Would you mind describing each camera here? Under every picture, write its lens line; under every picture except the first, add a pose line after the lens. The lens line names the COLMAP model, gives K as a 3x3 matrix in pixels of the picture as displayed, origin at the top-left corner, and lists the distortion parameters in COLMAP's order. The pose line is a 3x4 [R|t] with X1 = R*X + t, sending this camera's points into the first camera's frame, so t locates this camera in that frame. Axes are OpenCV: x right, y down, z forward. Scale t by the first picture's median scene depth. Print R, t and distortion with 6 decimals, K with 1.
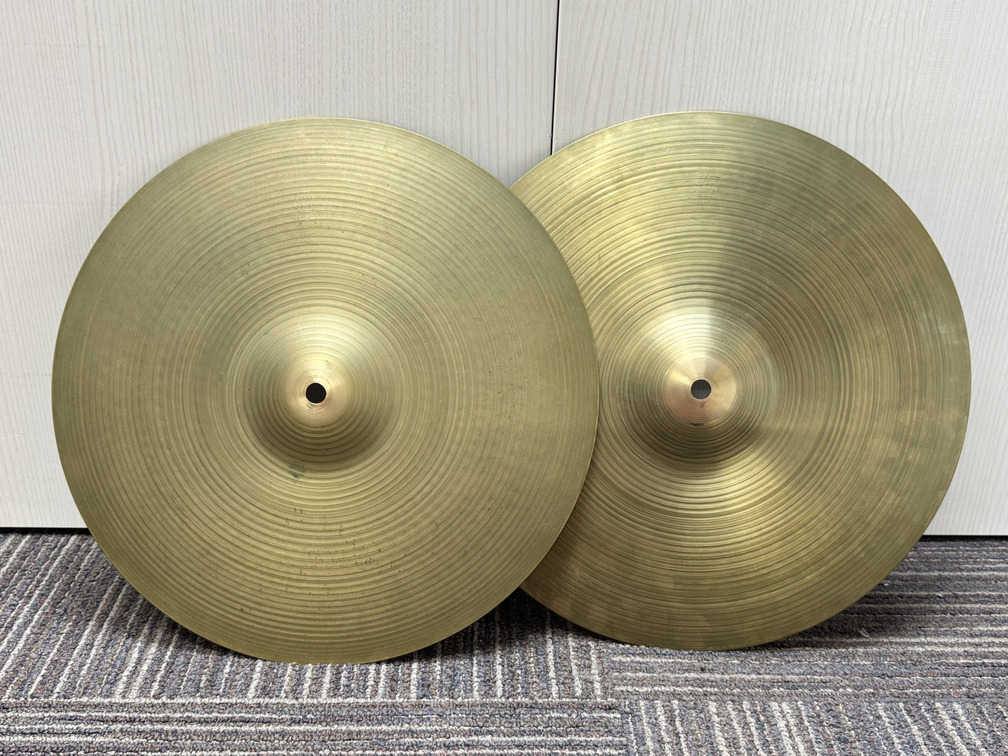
lens RADIAL K [[998.3, 0, 506.7], [0, 998.3, 383.4], [0, 0, 1]] dist [0.005536, 0.000000]
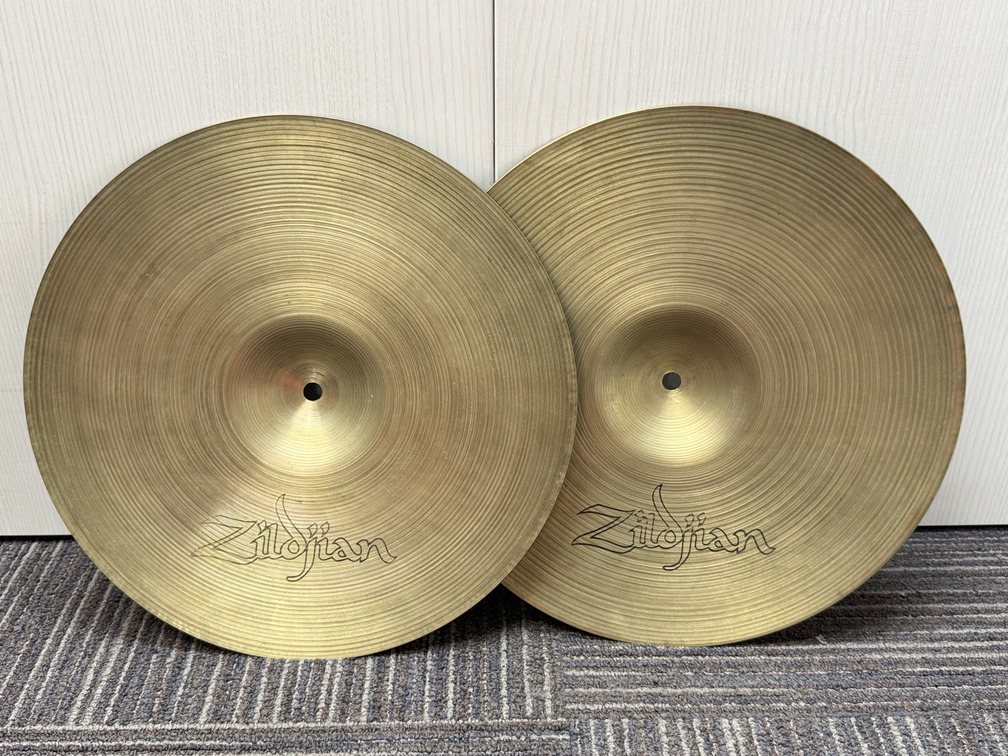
lens RADIAL K [[998.3, 0, 506.2], [0, 998.3, 376.1], [0, 0, 1]] dist [0.005536, 0.000000]
pose [[0.999644, -0.018276, -0.019463, 0.073733], [0.020043, 0.995293, 0.094813, -0.119261], [0.017638, -0.095169, 0.995305, 0.034590]]
